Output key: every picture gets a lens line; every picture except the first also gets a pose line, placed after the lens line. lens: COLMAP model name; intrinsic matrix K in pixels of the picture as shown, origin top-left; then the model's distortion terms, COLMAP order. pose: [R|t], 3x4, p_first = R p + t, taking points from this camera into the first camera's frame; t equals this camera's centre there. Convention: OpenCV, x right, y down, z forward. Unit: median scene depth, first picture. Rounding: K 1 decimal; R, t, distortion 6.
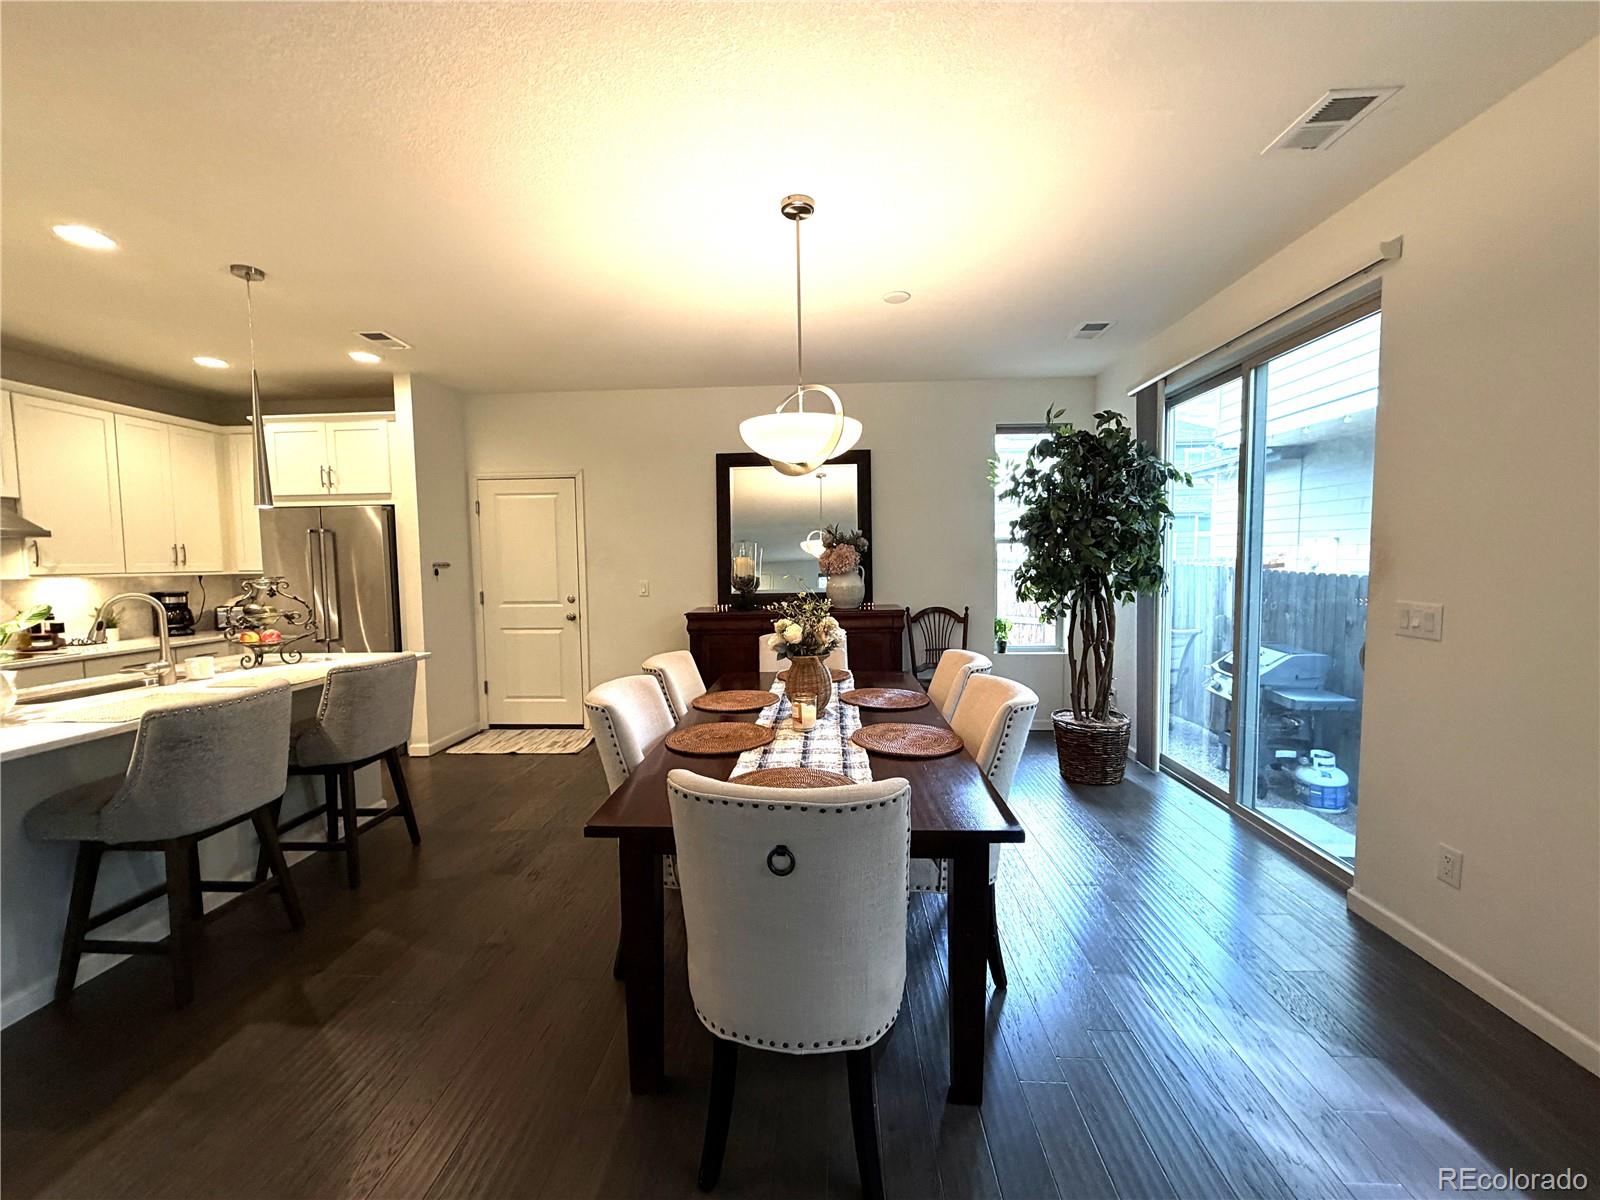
lens RADIAL K [[638.8, 0, 796.4], [0, 638.8, 598.4], [0, 0, 1]] dist [0.001858, 0.000276]
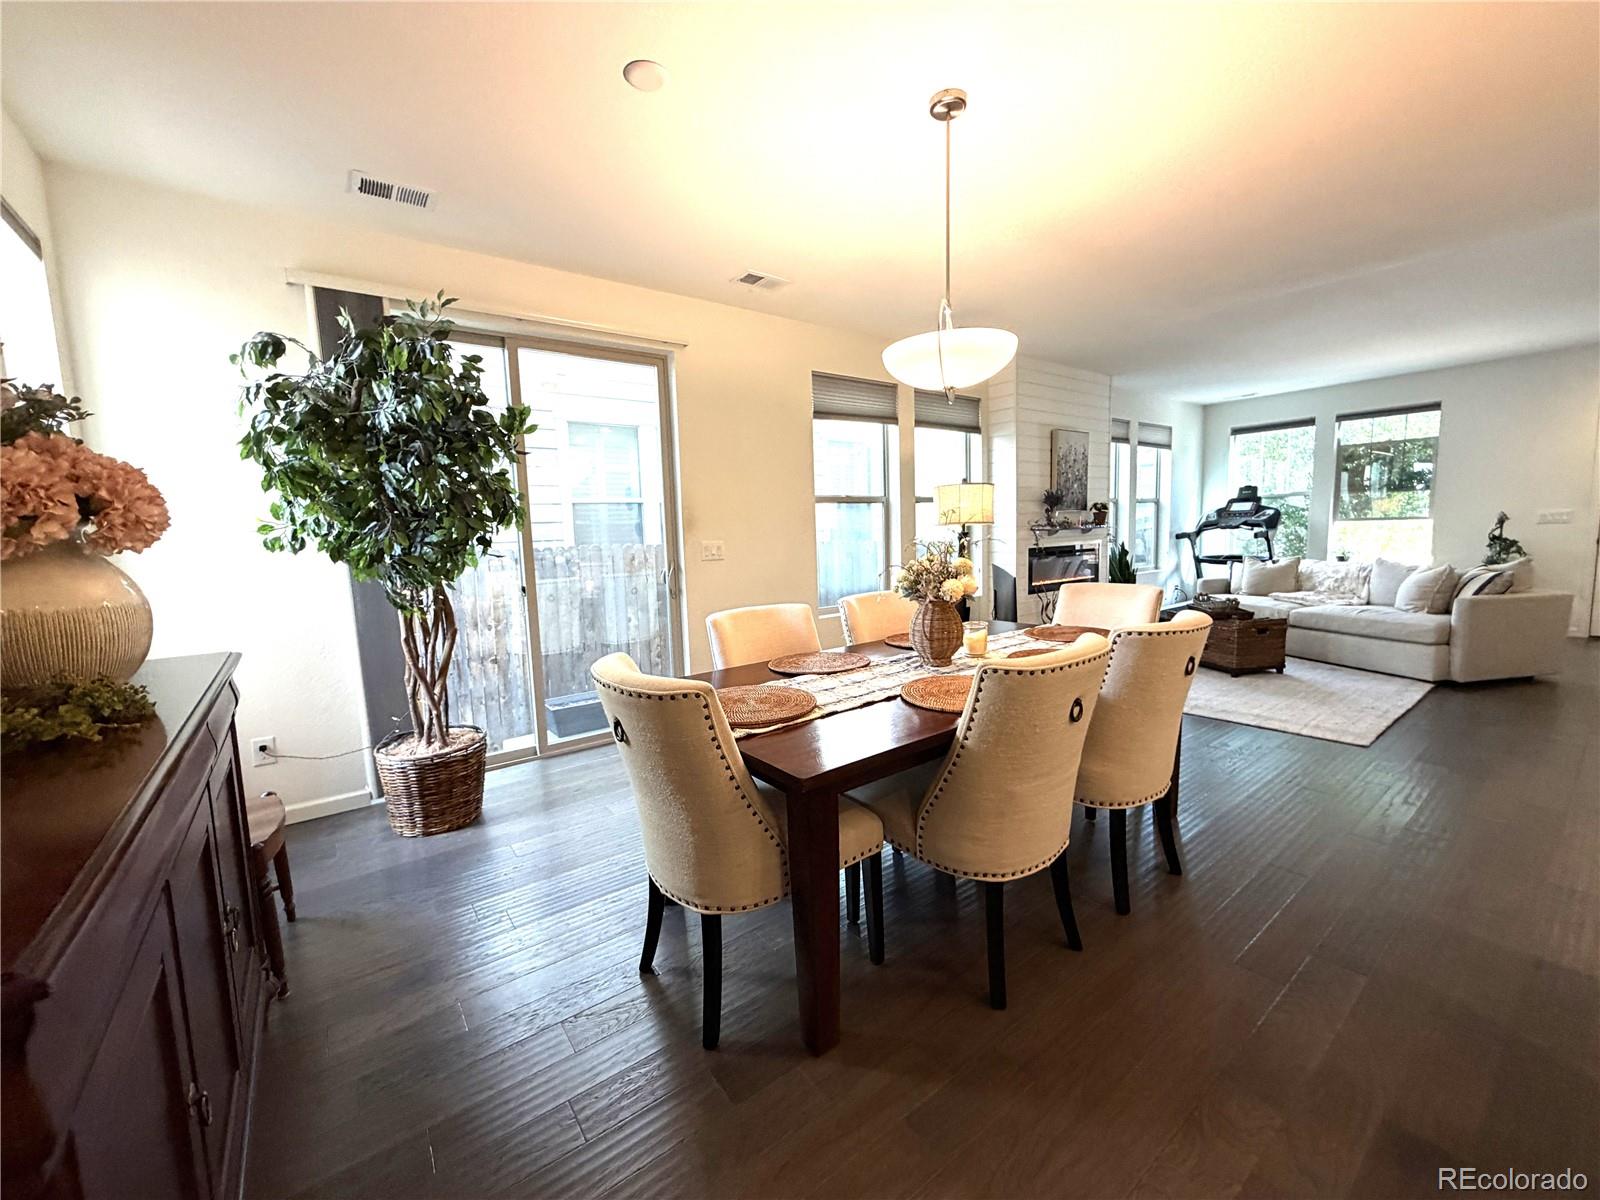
lens RADIAL K [[638.8, 0, 796.4], [0, 638.8, 598.4], [0, 0, 1]] dist [0.001858, 0.000276]
pose [[-0.640413, -0.044647, 0.766732, -0.504365], [0.094121, 0.986222, 0.136042, -0.049023], [-0.762242, 0.159289, -0.627387, 1.580911]]
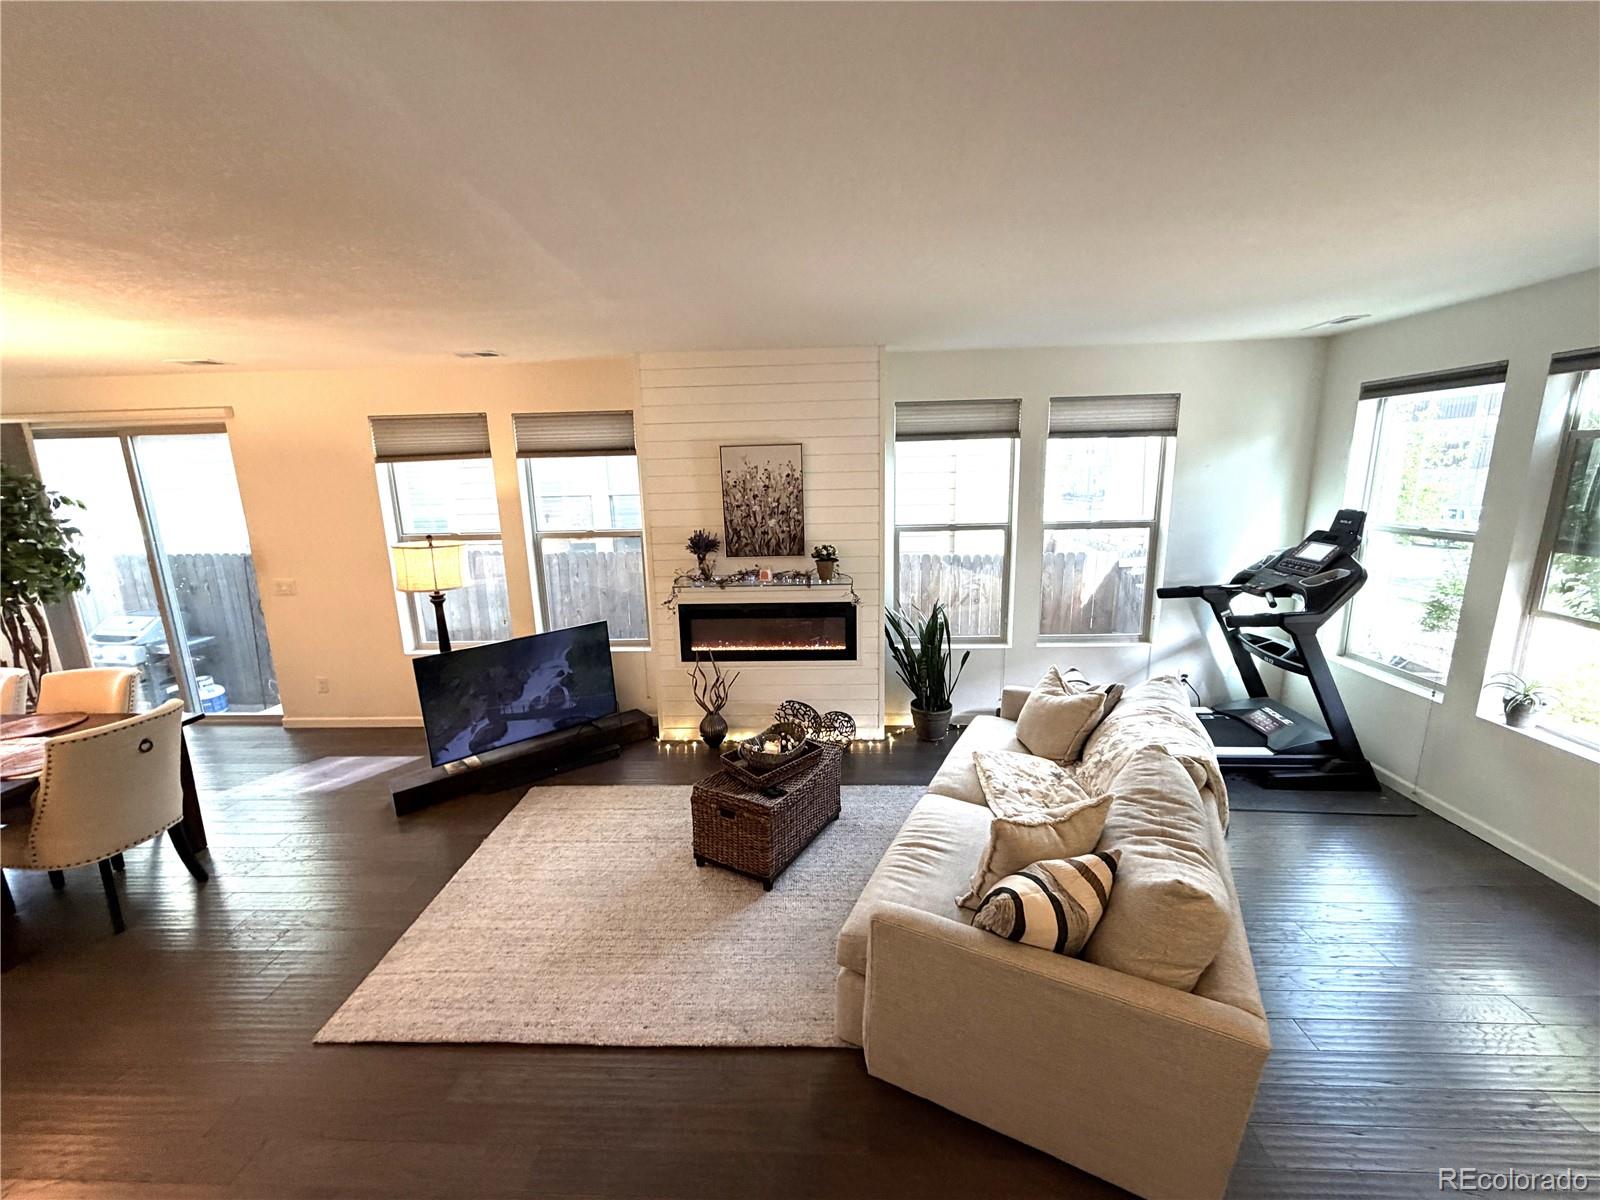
lens RADIAL K [[638.8, 0, 796.4], [0, 638.8, 598.4], [0, 0, 1]] dist [0.001858, 0.000276]
pose [[-0.008622, -0.189425, 0.981857, -0.968377], [0.089818, 0.977778, 0.189427, -0.147984], [-0.995921, 0.089822, 0.008583, -0.617906]]
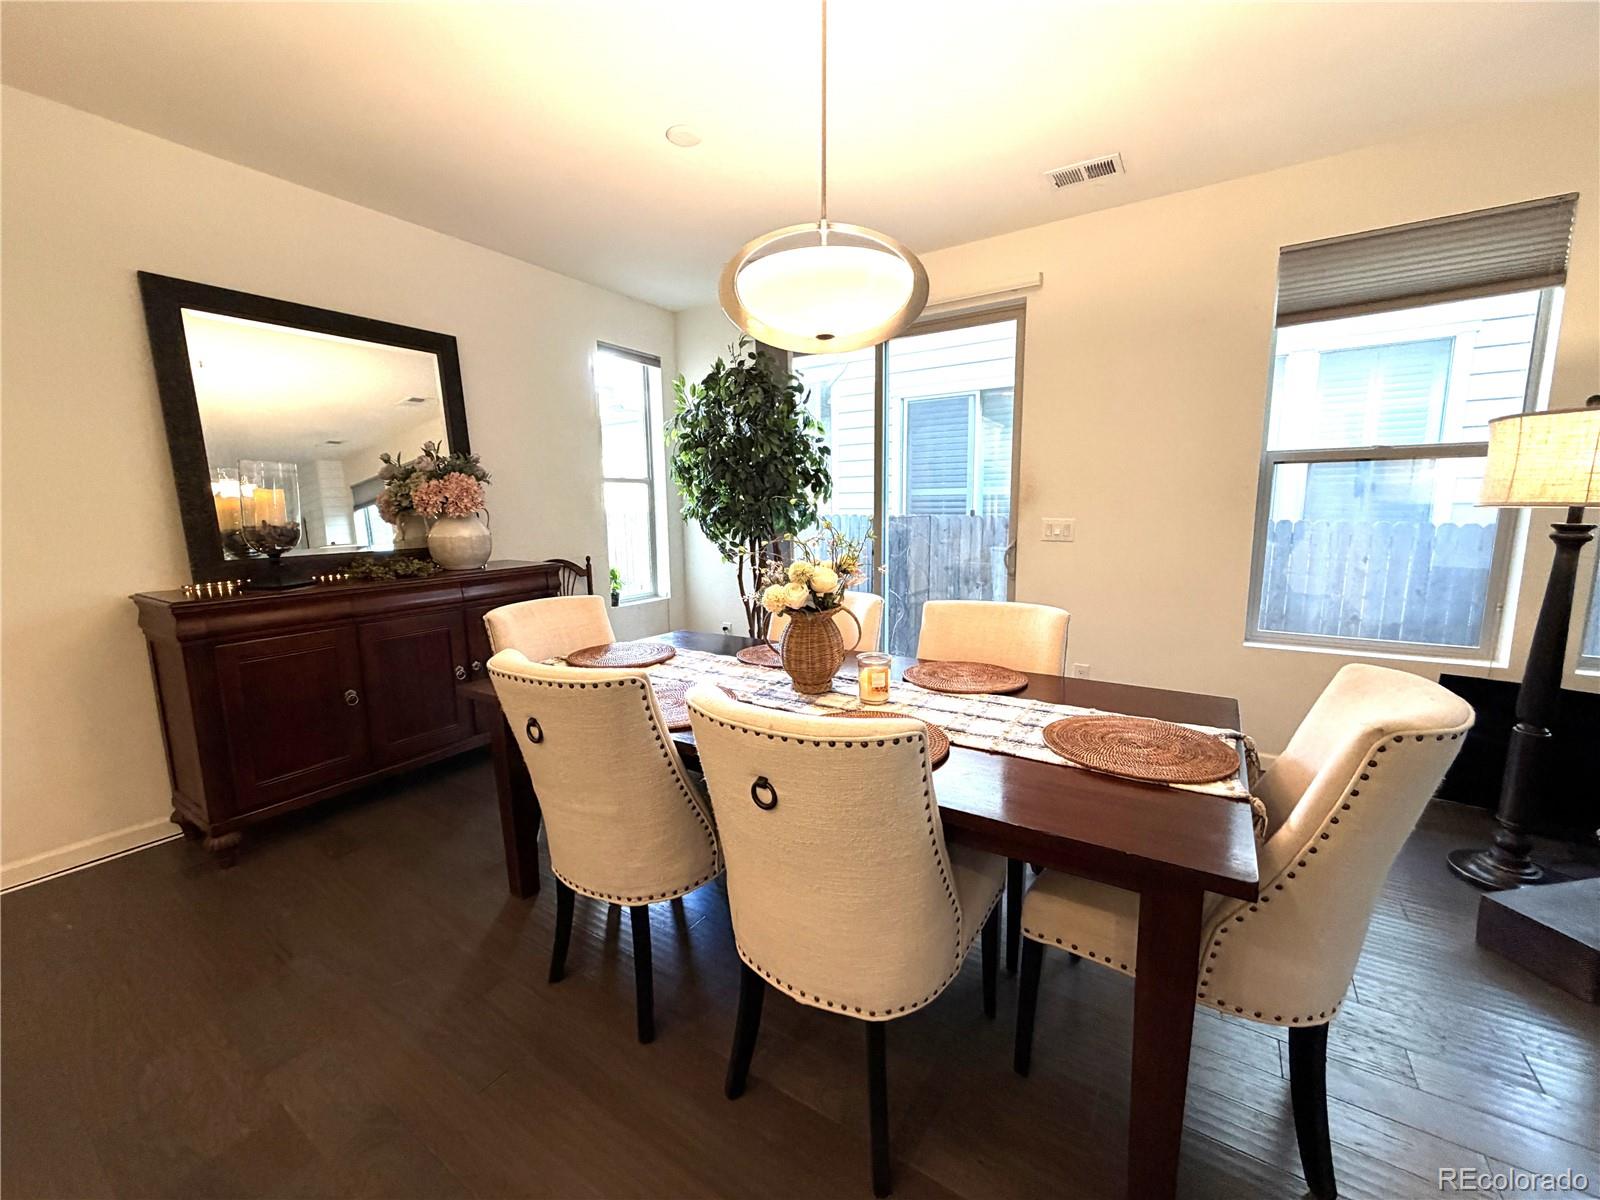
lens RADIAL K [[638.8, 0, 796.4], [0, 638.8, 598.4], [0, 0, 1]] dist [0.001858, 0.000276]
pose [[0.508309, -0.117242, 0.853157, -0.560036], [0.062688, 0.993099, 0.099123, 0.003298], [-0.858890, 0.003098, 0.512151, 0.581972]]
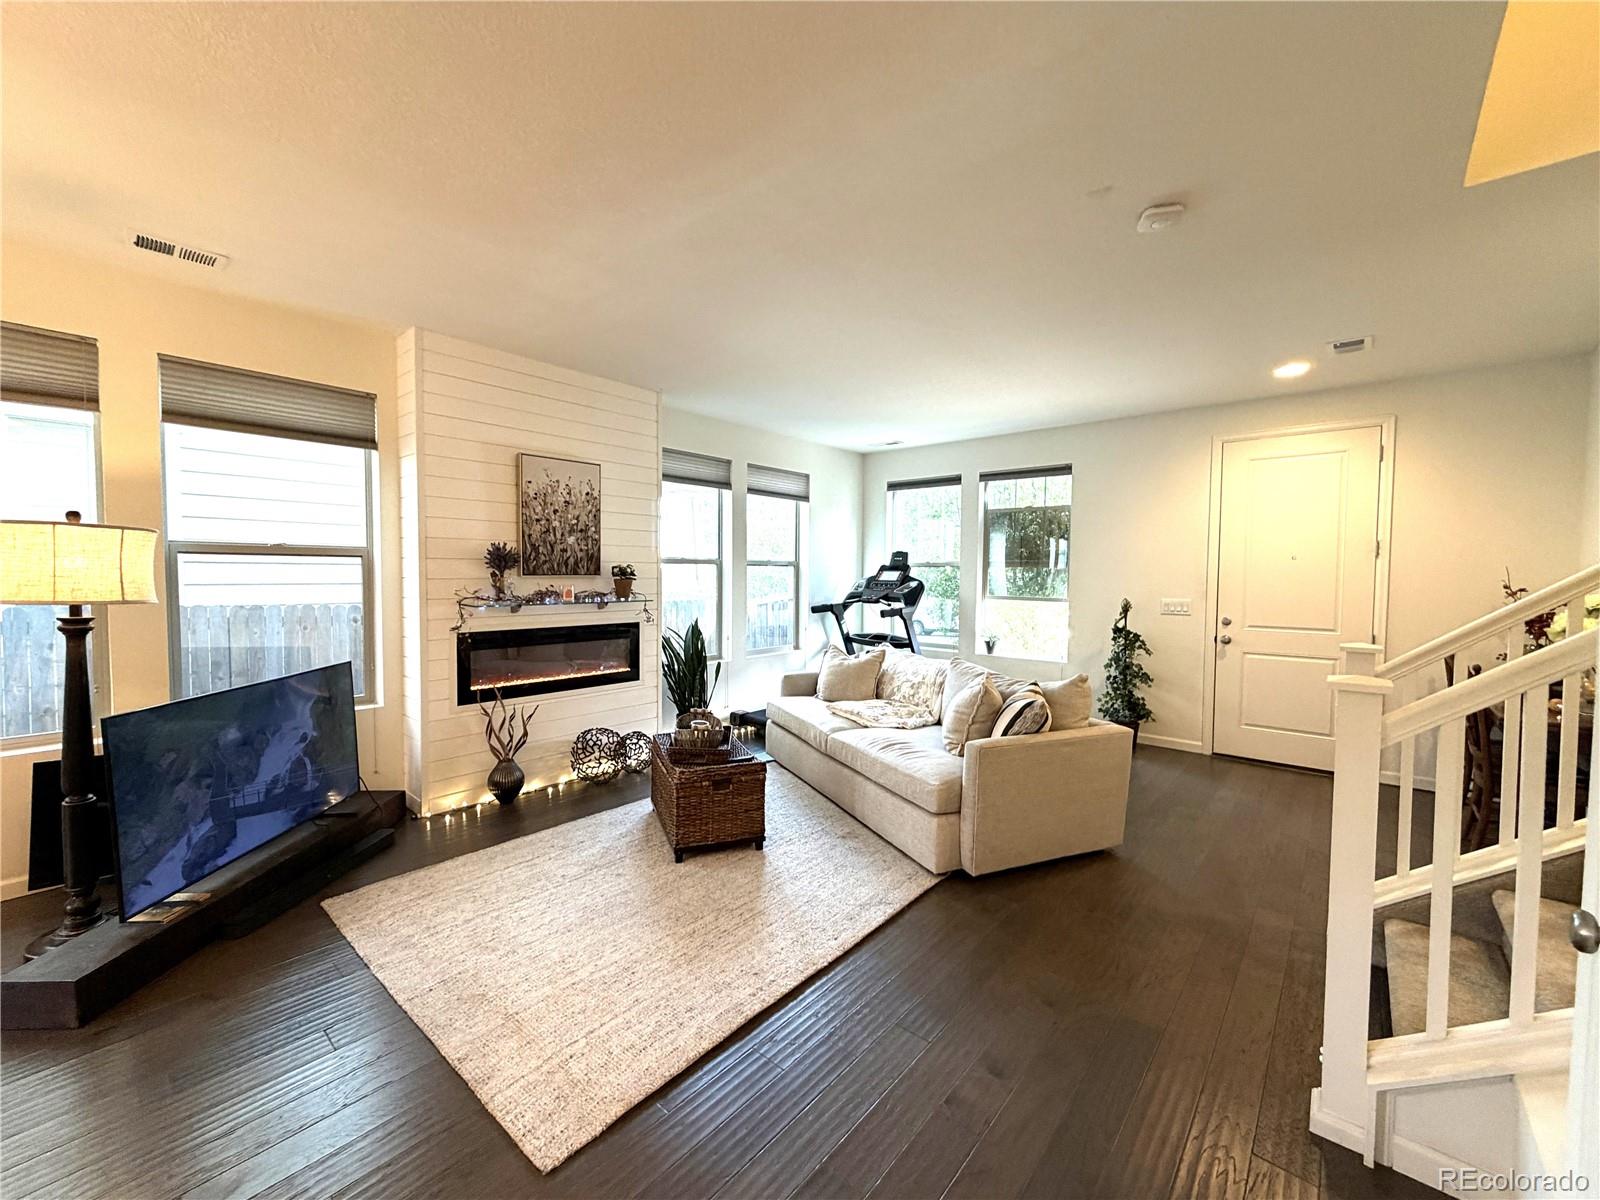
lens RADIAL K [[638.8, 0, 796.4], [0, 638.8, 598.4], [0, 0, 1]] dist [0.001858, 0.000276]
pose [[-0.784375, -0.017705, 0.620034, -0.755267], [0.043387, 0.995578, 0.083315, -0.007217], [-0.618768, 0.092252, -0.780138, 0.277656]]
